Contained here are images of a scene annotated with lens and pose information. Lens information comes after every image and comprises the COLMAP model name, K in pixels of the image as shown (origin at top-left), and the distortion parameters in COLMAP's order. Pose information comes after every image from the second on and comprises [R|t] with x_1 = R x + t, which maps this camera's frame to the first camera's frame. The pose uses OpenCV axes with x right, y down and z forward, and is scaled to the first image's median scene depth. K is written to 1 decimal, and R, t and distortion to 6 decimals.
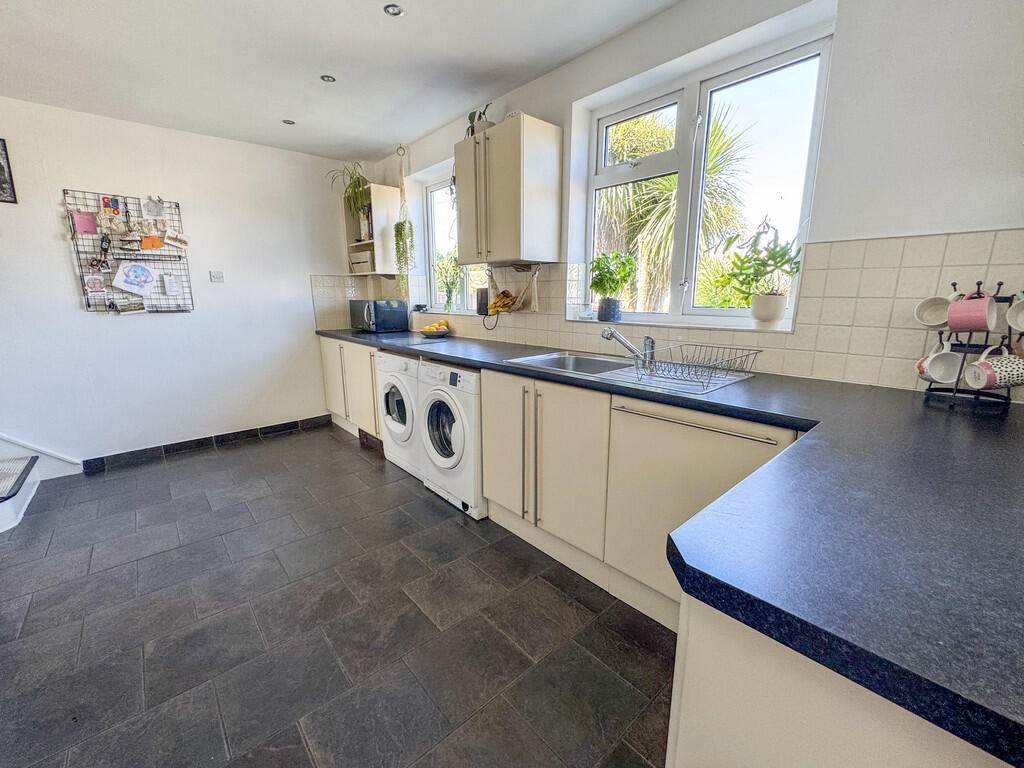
lens RADIAL K [[416.7, 0, 511.9], [0, 416.7, 385.0], [0, 0, 1]] dist [-0.001211, -0.000629]
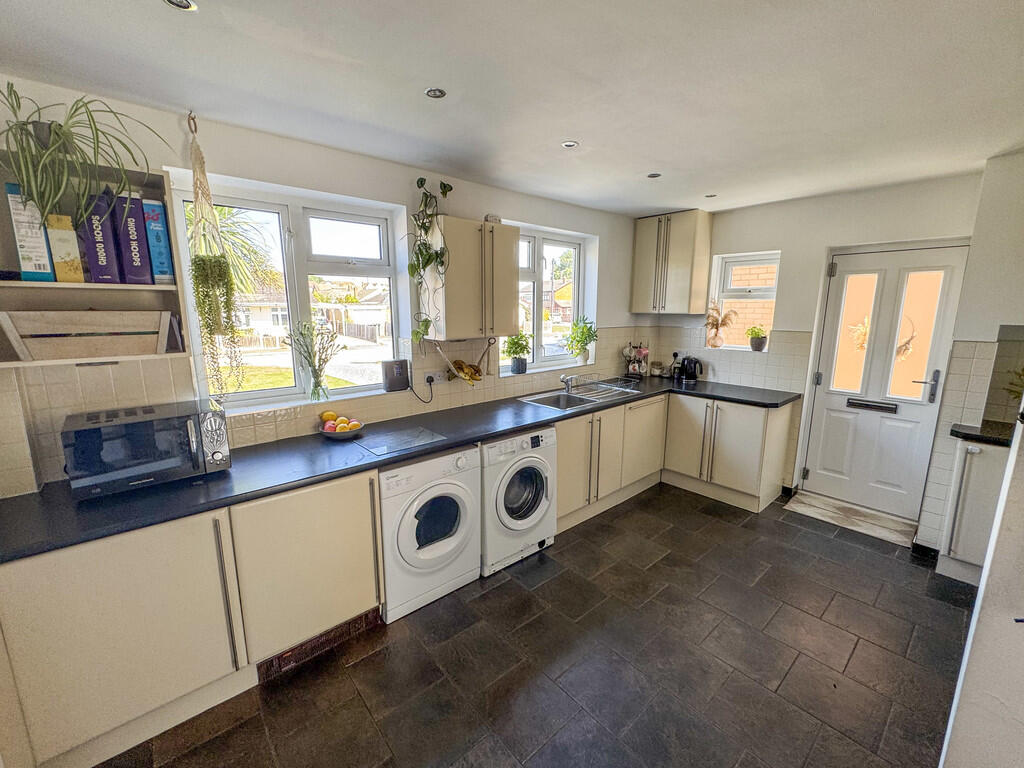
lens RADIAL K [[416.7, 0, 510.9], [0, 416.7, 381.9], [0, 0, 1]] dist [-0.001211, -0.000629]
pose [[0.044801, -0.173755, 0.983769, -1.245756], [0.220294, 0.962235, 0.159919, -0.372142], [-0.974404, 0.209554, 0.081386, 0.931377]]
